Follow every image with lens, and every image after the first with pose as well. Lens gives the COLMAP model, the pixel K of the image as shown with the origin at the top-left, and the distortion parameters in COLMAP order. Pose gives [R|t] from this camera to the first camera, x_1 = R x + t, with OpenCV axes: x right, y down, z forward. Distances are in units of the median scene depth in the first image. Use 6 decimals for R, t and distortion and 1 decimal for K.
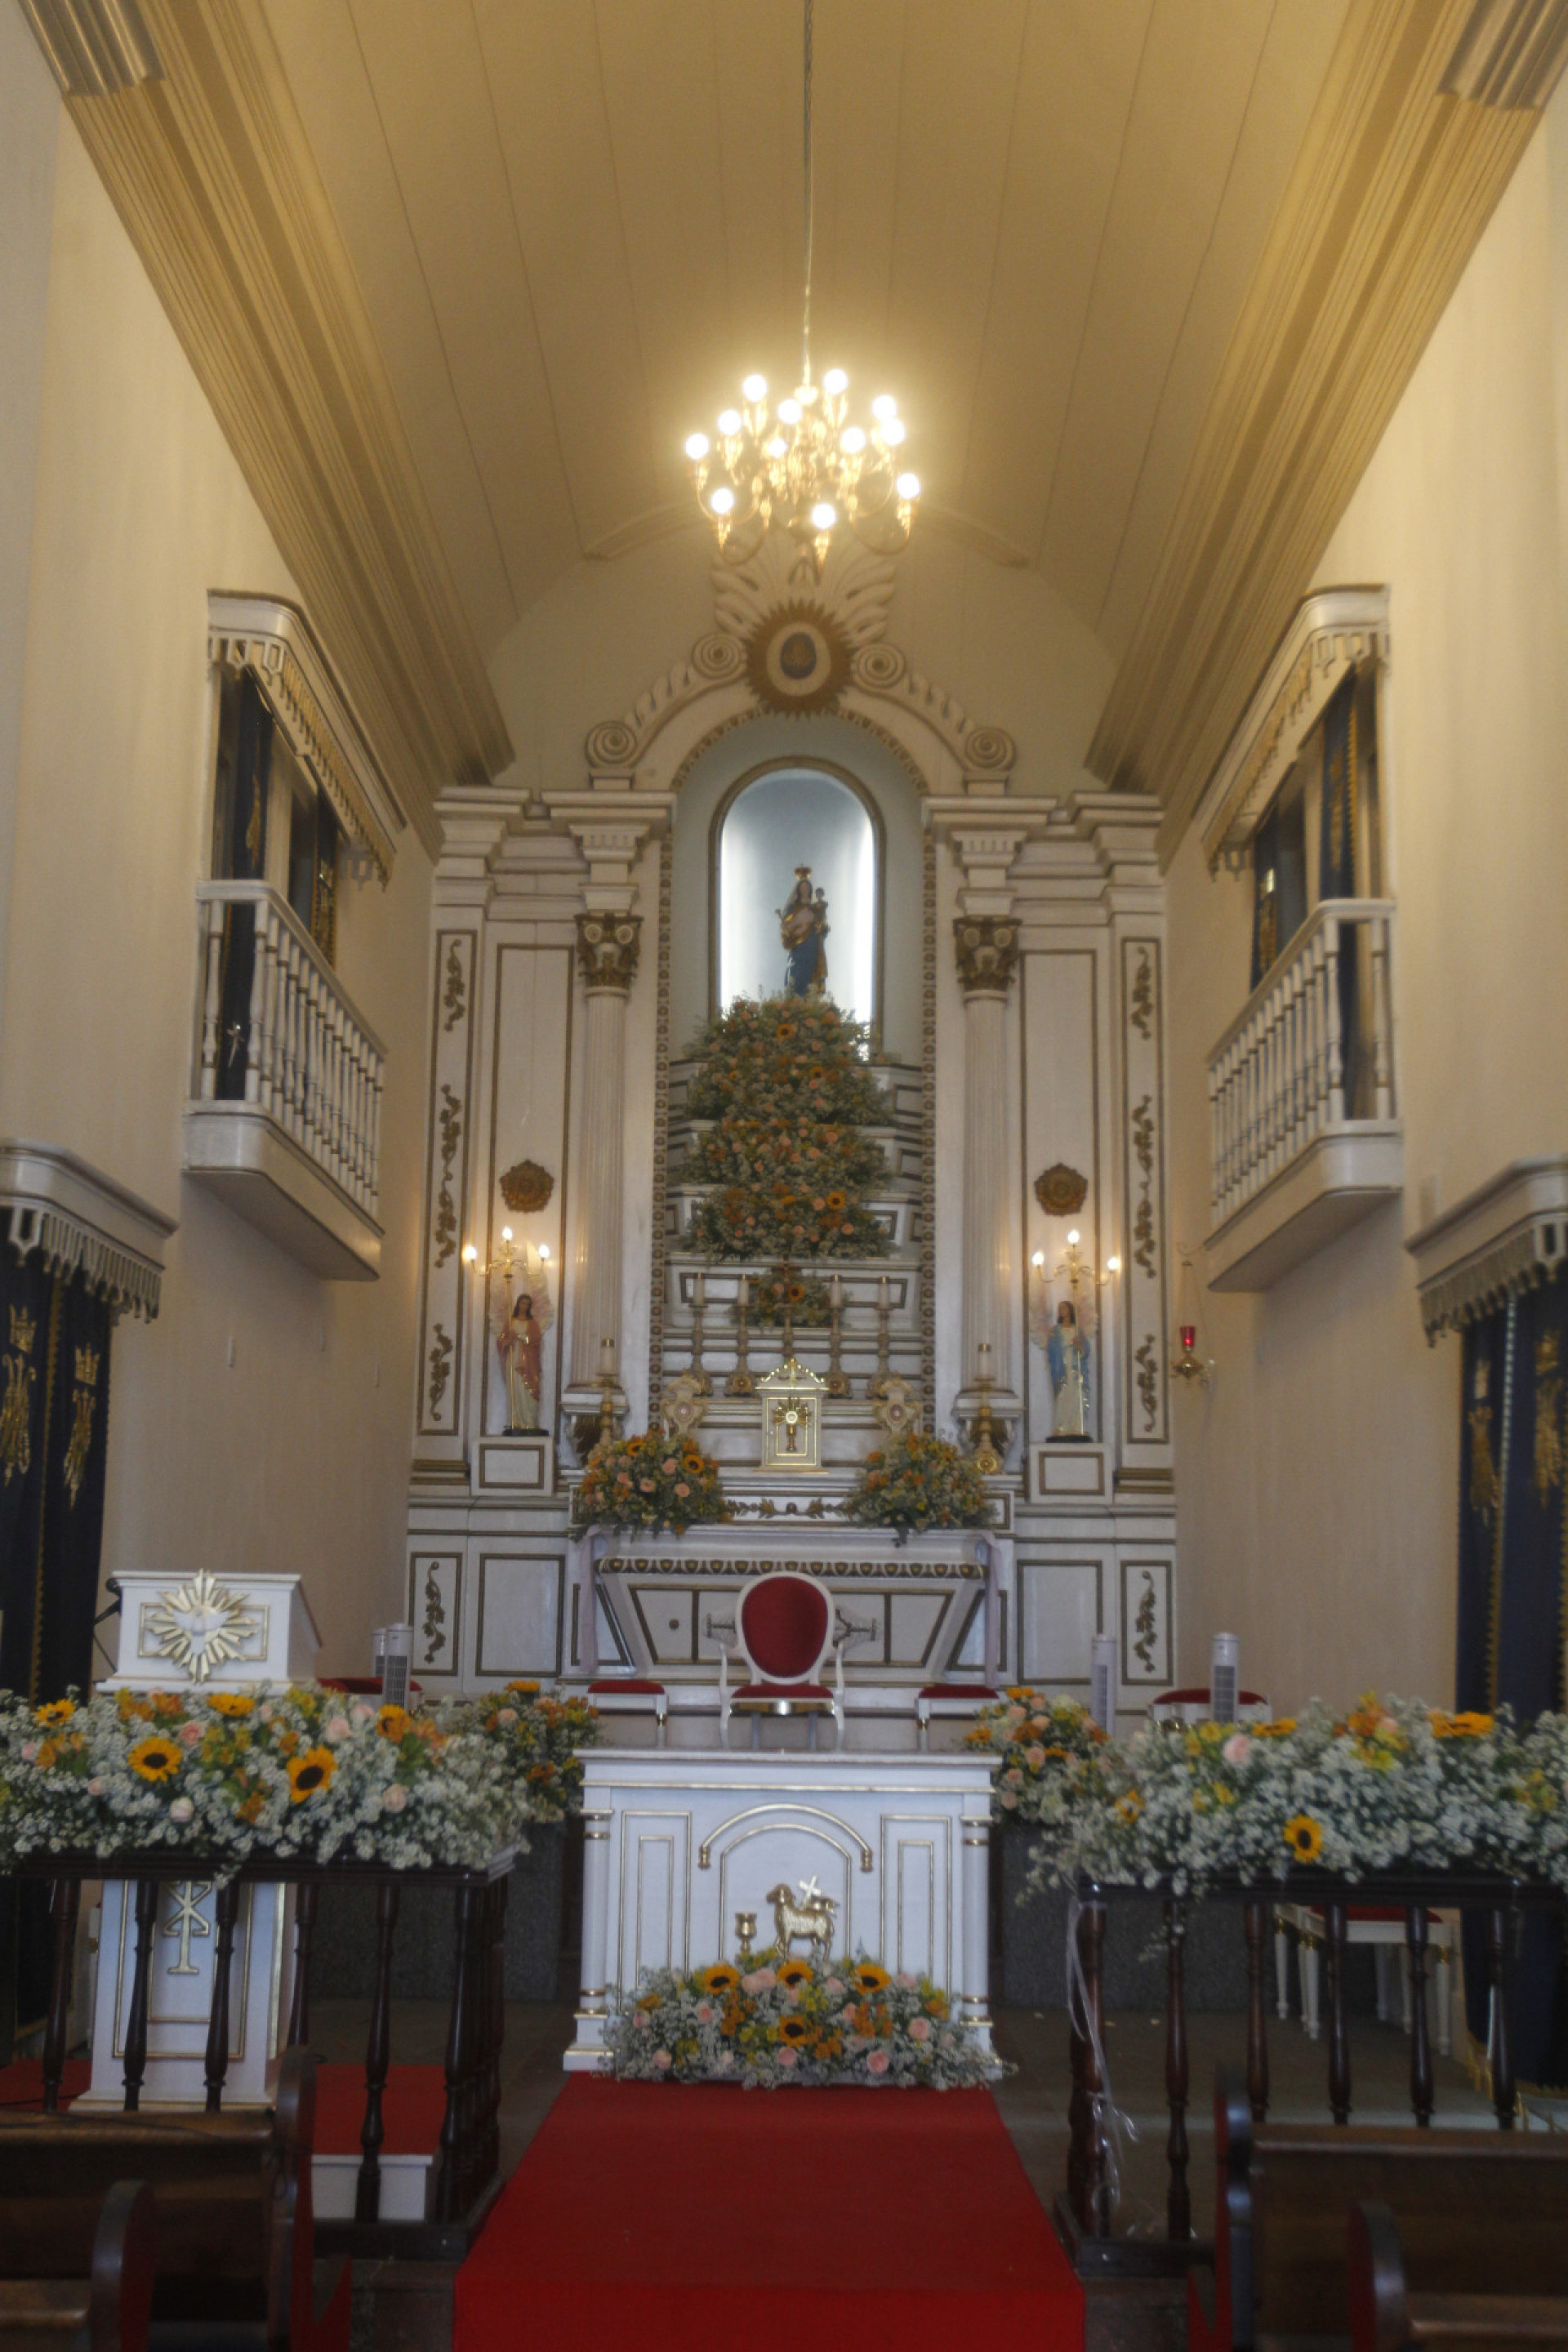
lens RADIAL K [[2804.7, 0, 759.9], [0, 2804.7, 1193.9], [0, 0, 1]] dist [0.025418, 0.011301]
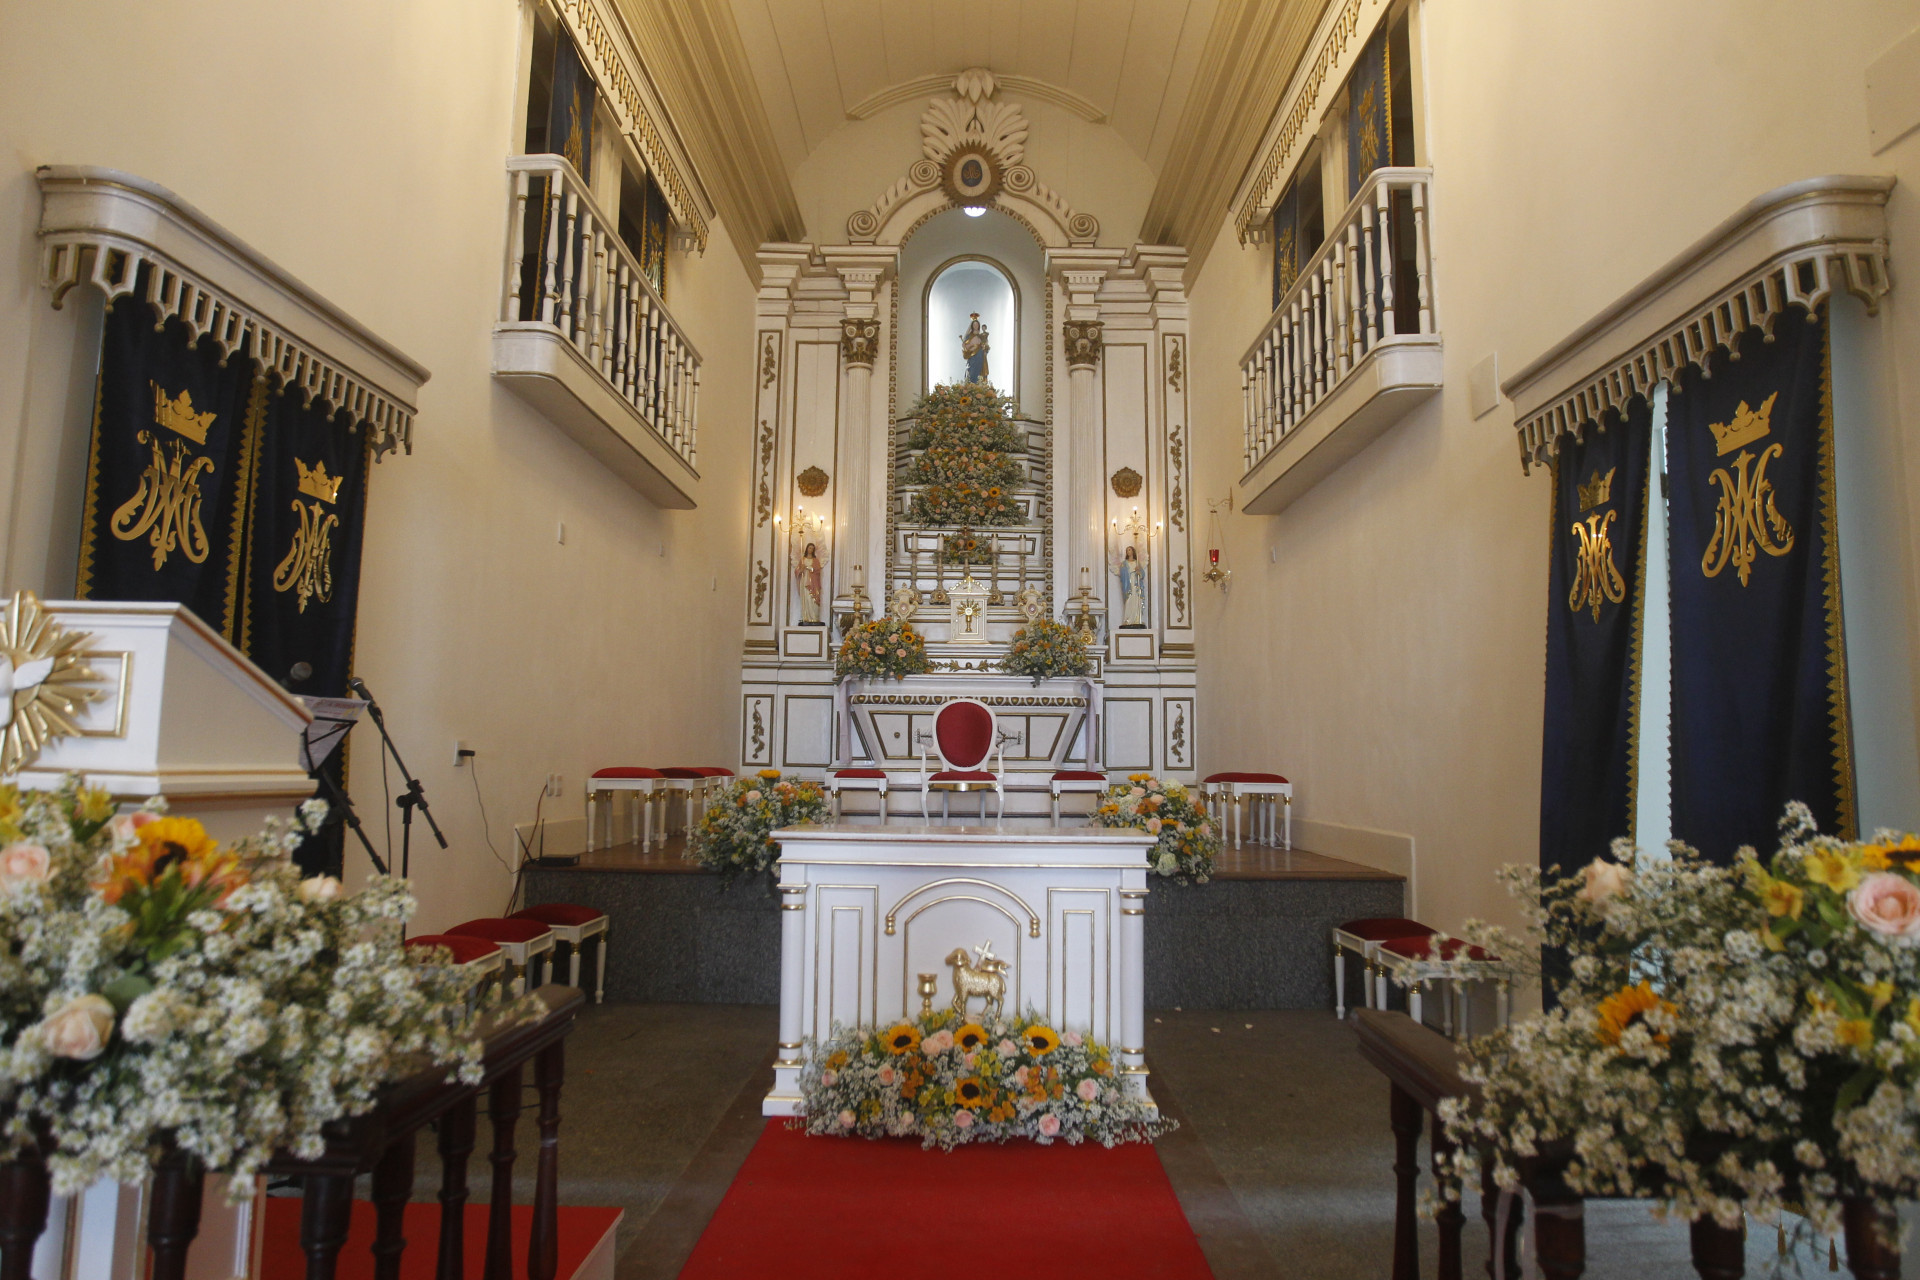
lens RADIAL K [[1172.9, 0, 965.9], [0, 1172.9, 641.0], [0, 0, 1]] dist [-0.071314, 0.038891]
pose [[0.999964, -0.003007, 0.007918, 0.004725], [0.002501, 0.998003, 0.063119, 0.061417], [-0.008092, -0.063097, 0.997975, 0.355100]]
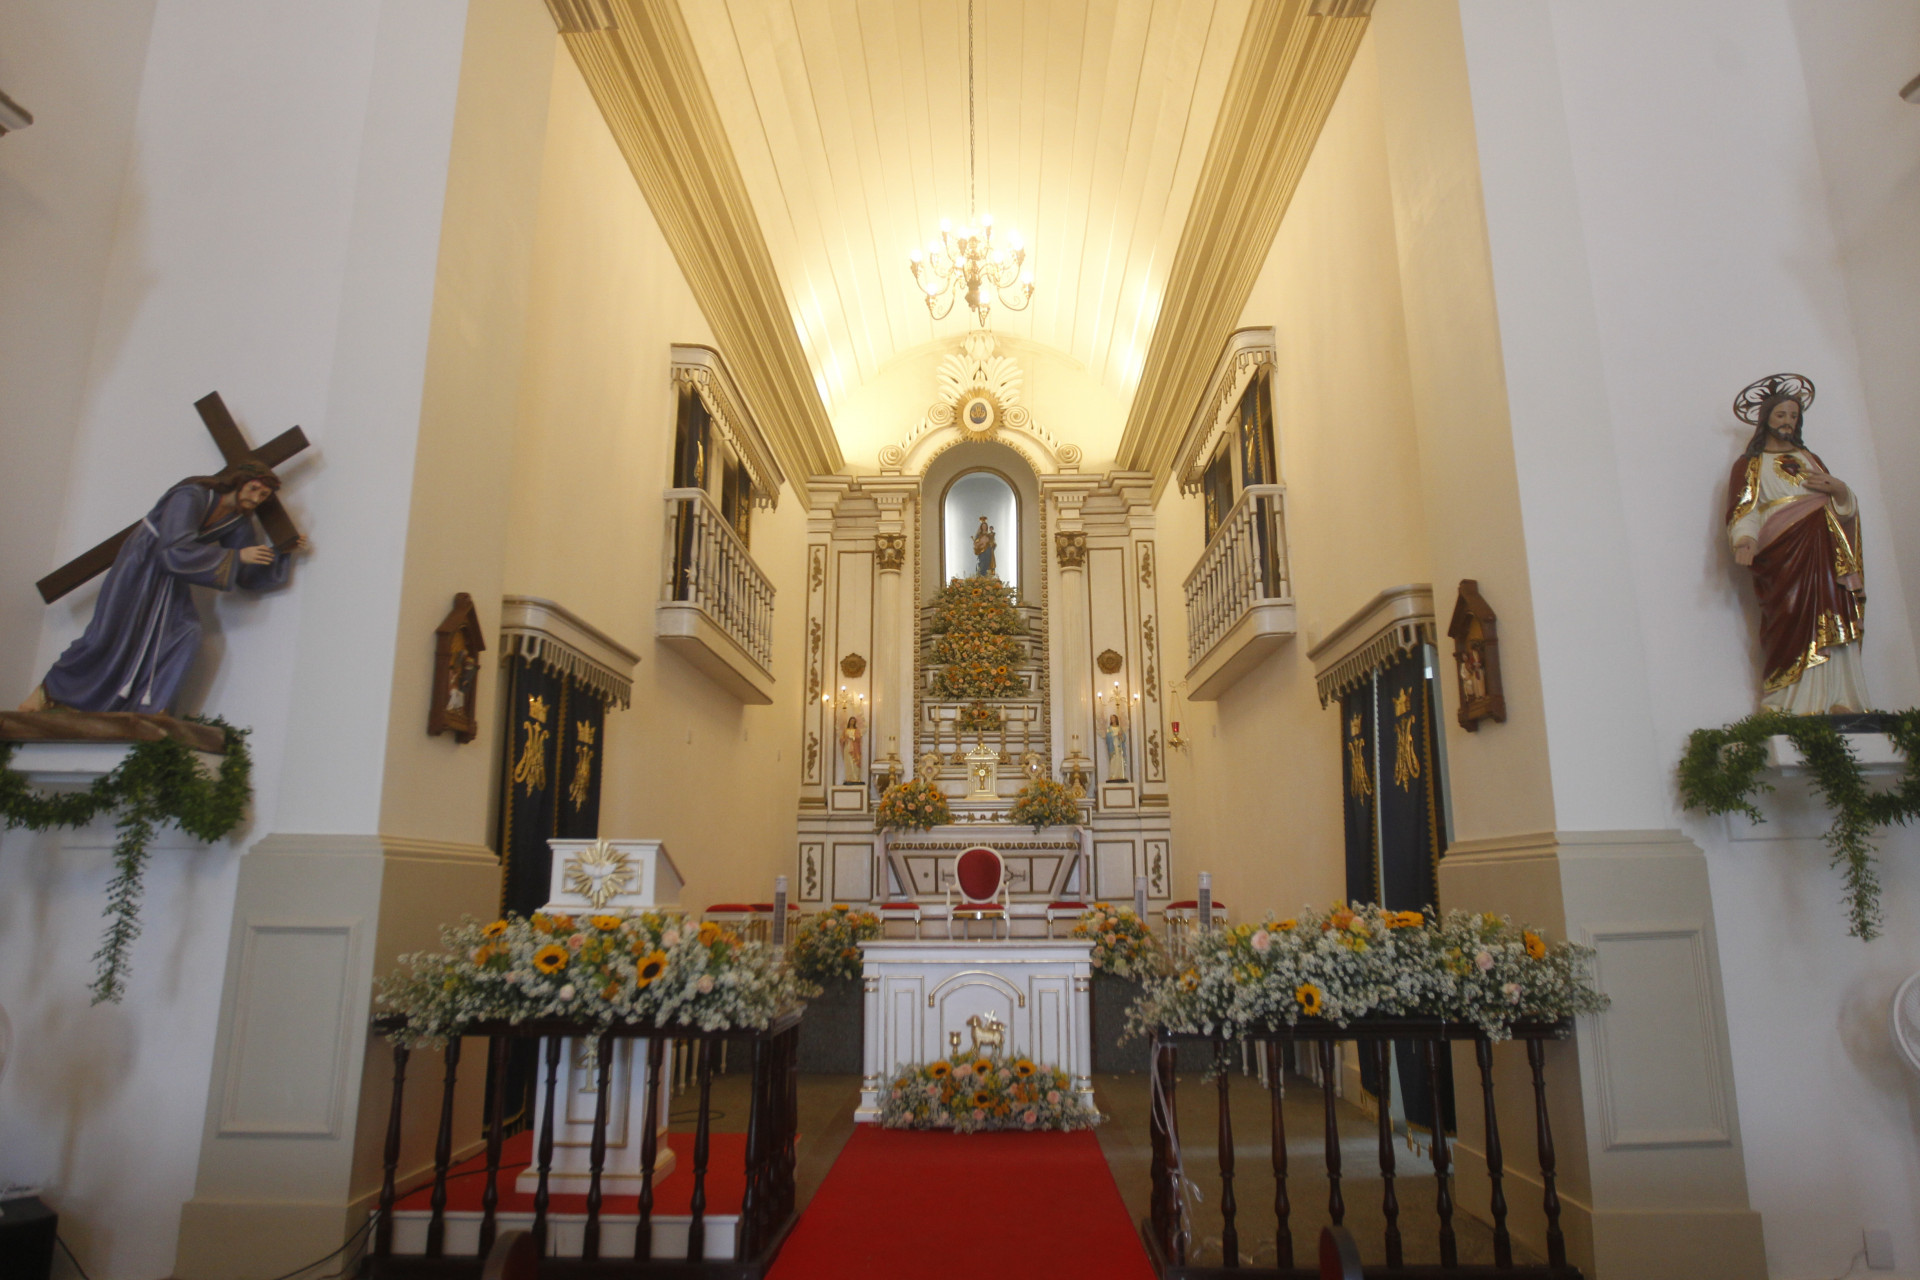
lens RADIAL K [[1177.6, 0, 960.0], [0, 1177.6, 640.0], [0, 0, 1]] dist [-0.071985, 0.045121]
pose [[0.999705, -0.021654, -0.010991, 0.007758], [0.021104, 0.998626, -0.047970, 0.027352], [0.012015, 0.047724, 0.998788, 0.157808]]
